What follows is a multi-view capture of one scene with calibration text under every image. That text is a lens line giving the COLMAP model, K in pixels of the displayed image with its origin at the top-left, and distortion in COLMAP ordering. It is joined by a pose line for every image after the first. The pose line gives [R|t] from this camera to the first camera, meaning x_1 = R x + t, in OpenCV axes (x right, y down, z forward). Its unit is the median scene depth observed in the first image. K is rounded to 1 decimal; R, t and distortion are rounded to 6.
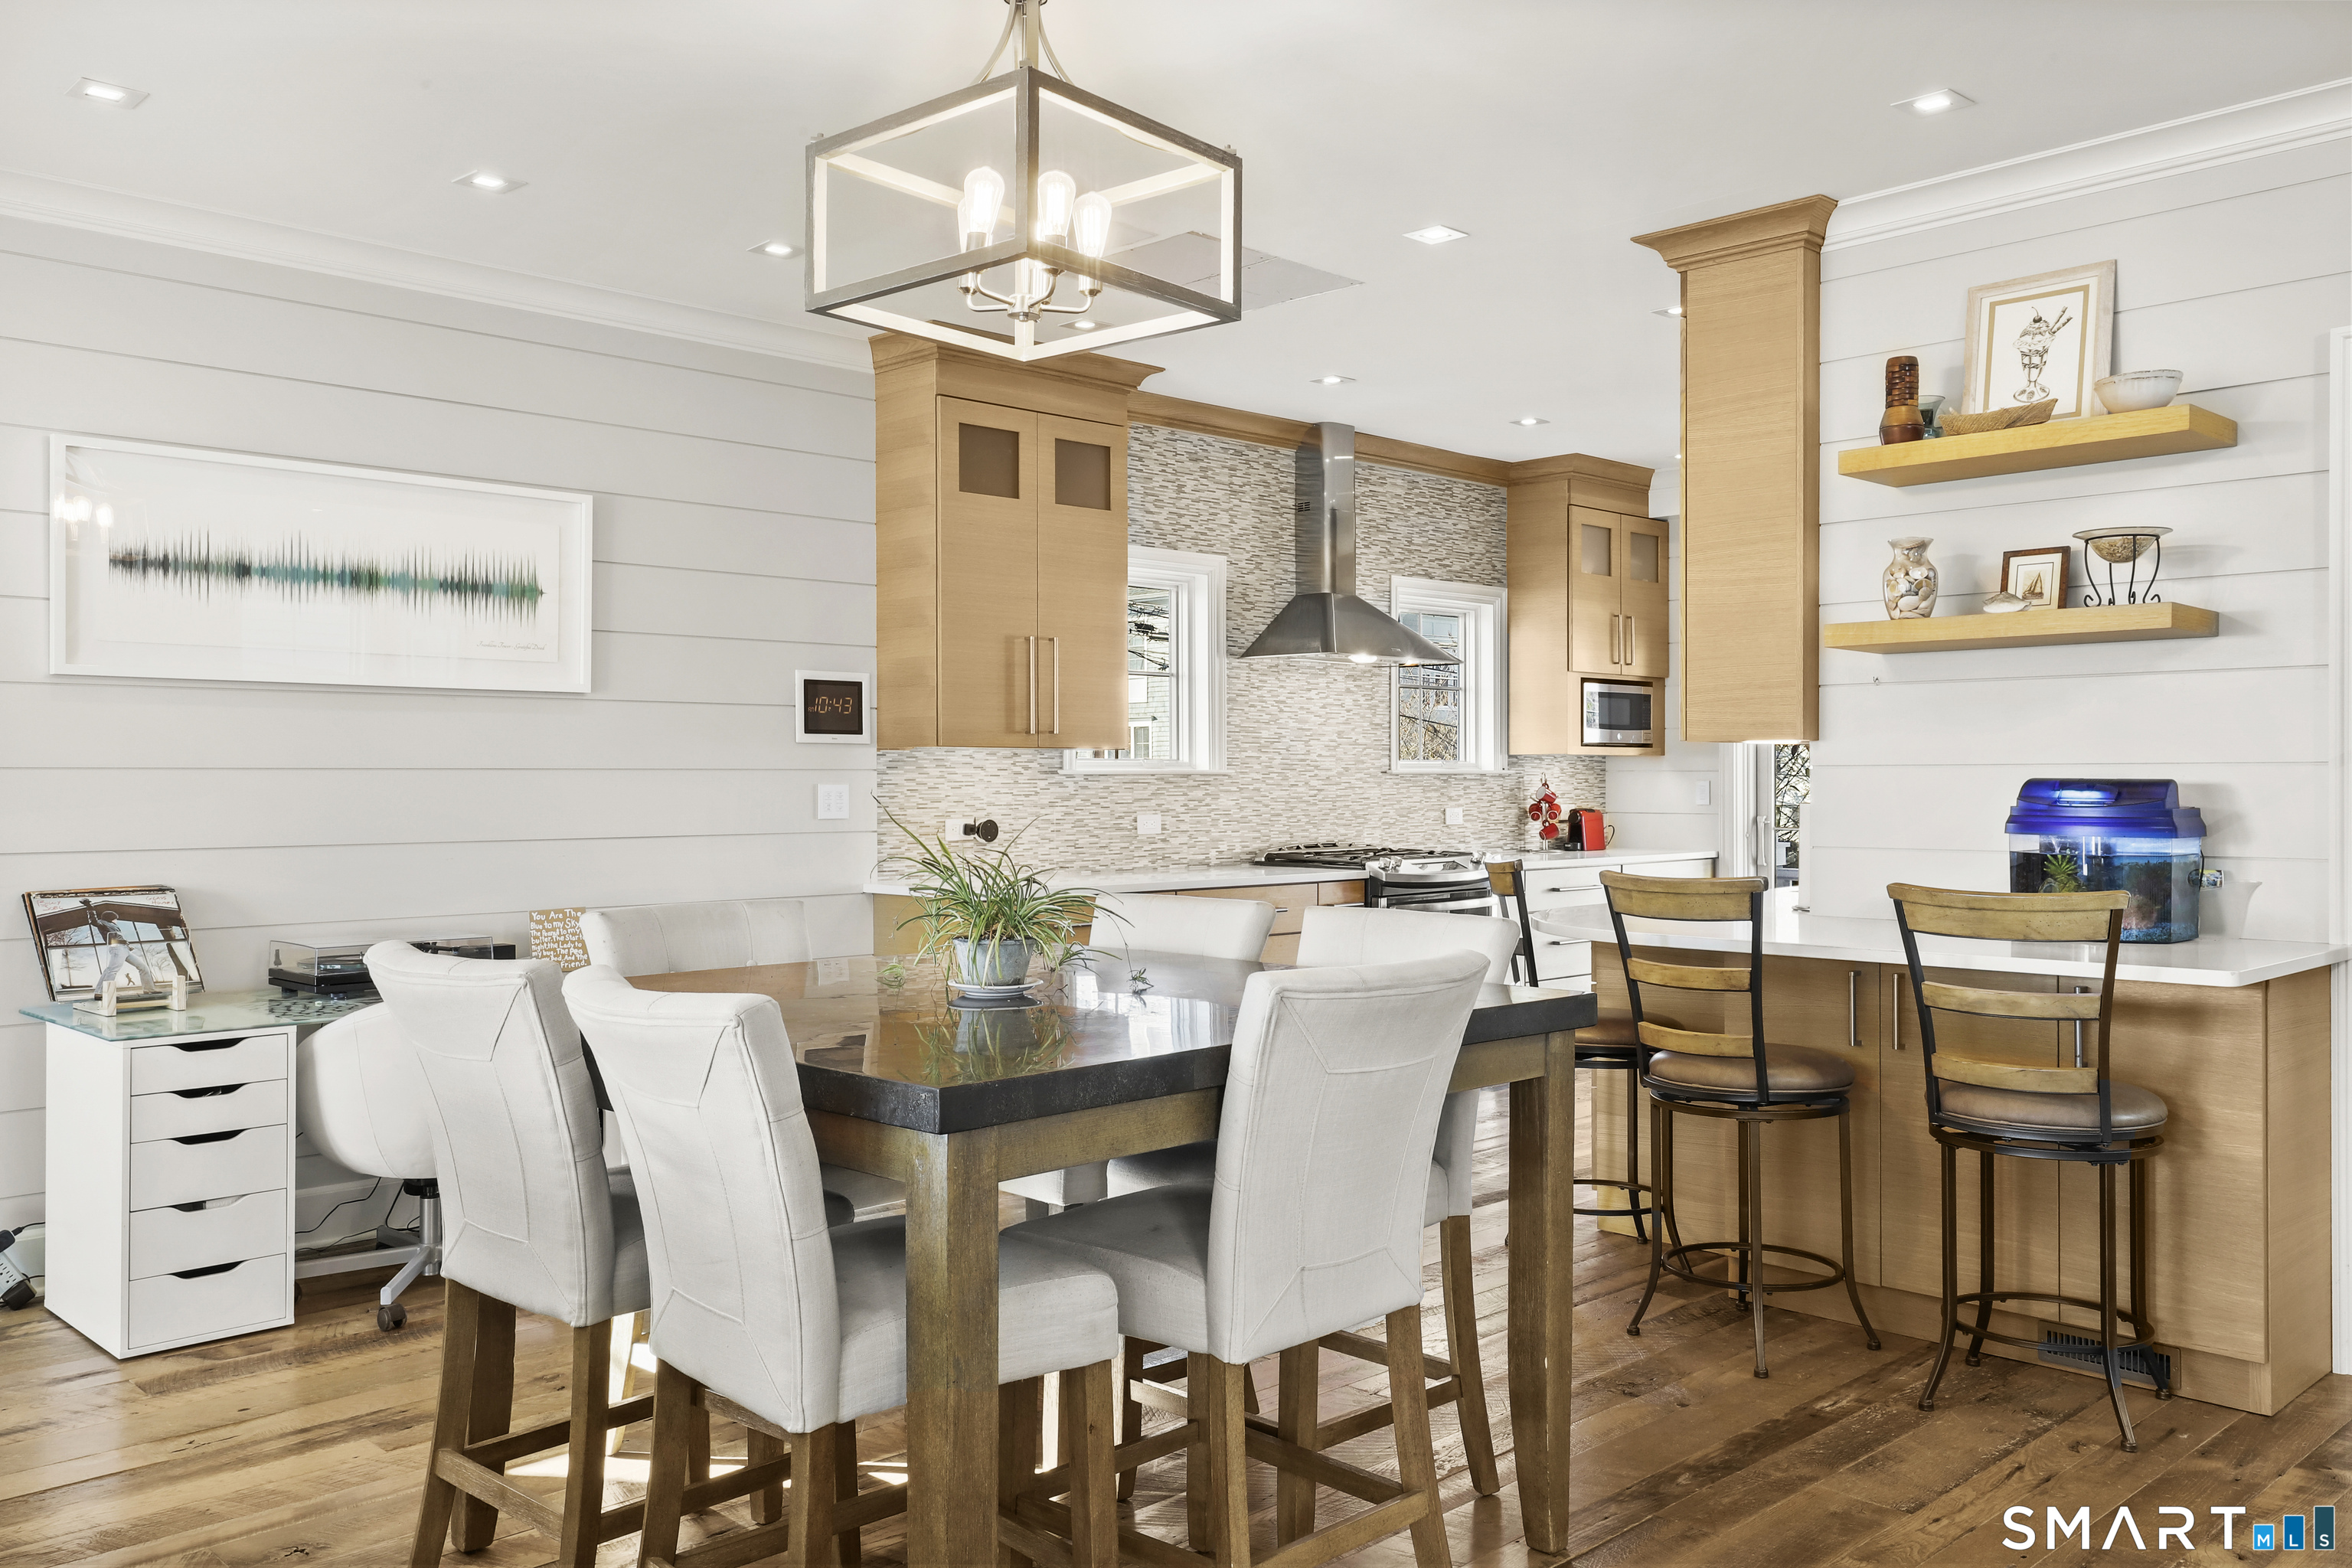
lens RADIAL K [[1863.0, 0, 1175.2], [0, 1863.0, 768.0], [0, 0, 1]] dist [-0.006548, -0.005169]
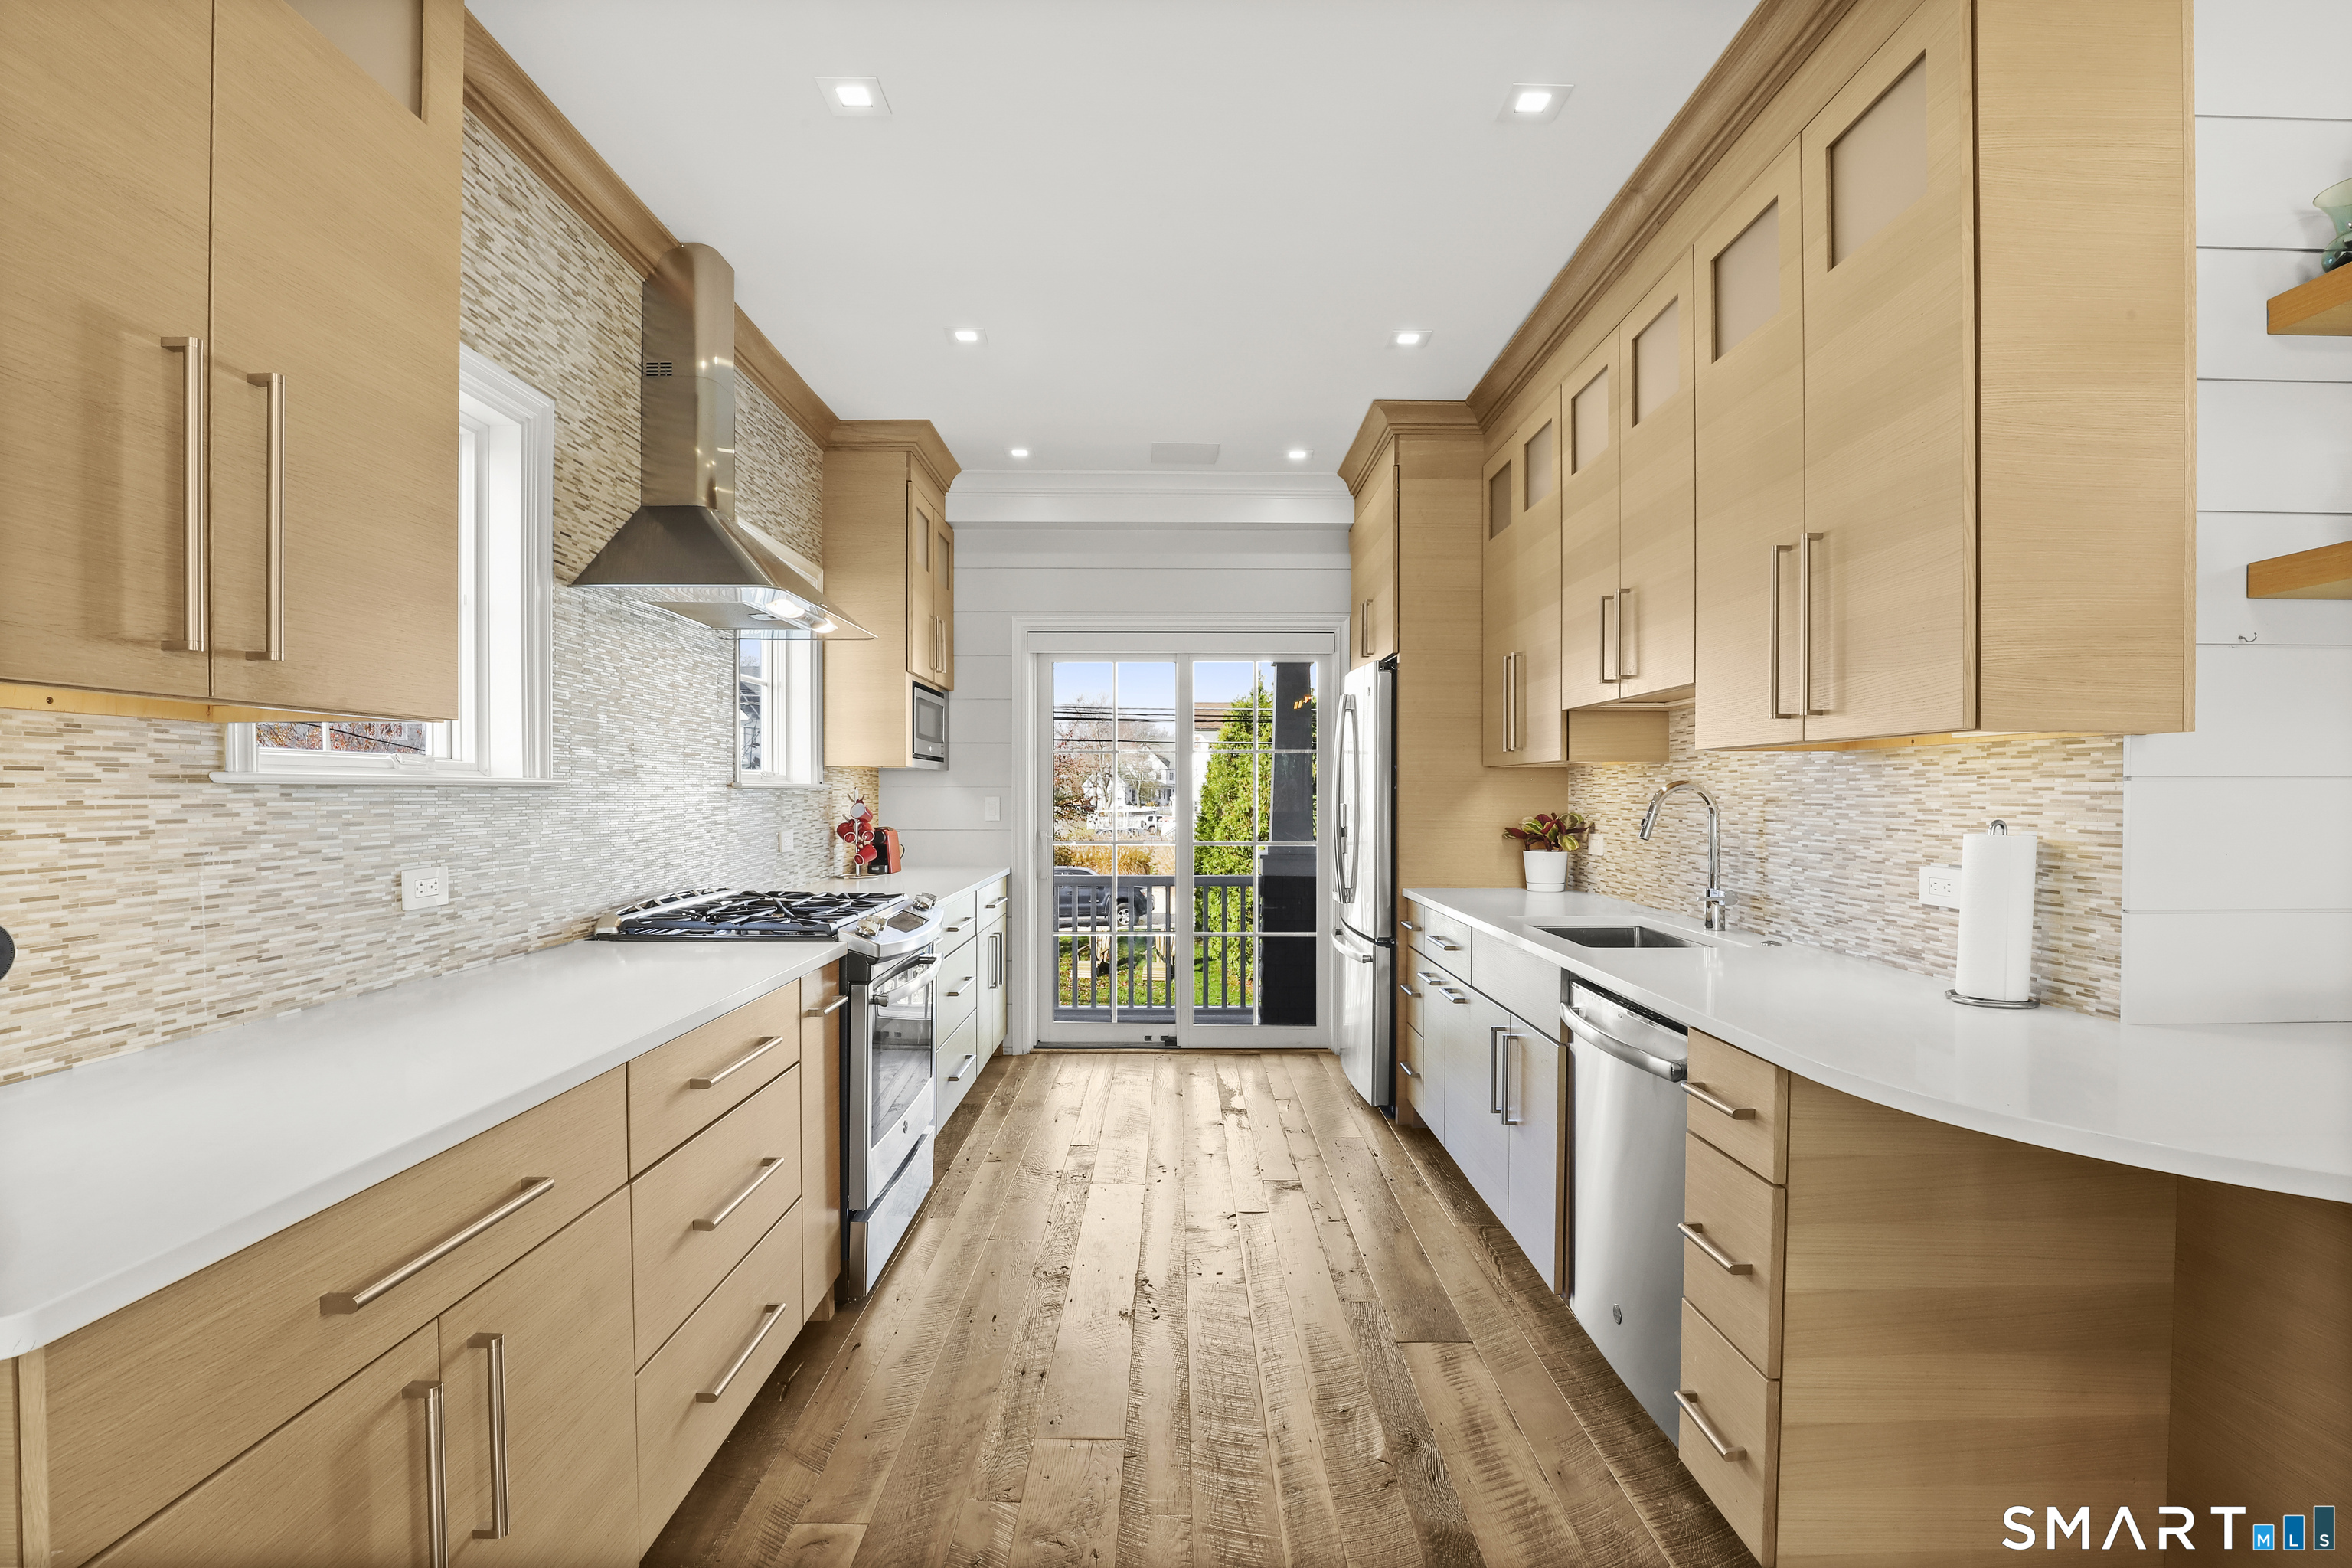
lens RADIAL K [[1104.3, 0, 1176.3], [0, 1104.3, 800.2], [0, 0, 1]] dist [-0.026180, 0.001765]
pose [[0.708388, -0.001233, 0.705822, -0.073336], [-0.007939, 0.999921, 0.009715, 0.002830], [-0.705779, -0.012485, 0.708322, 0.633100]]
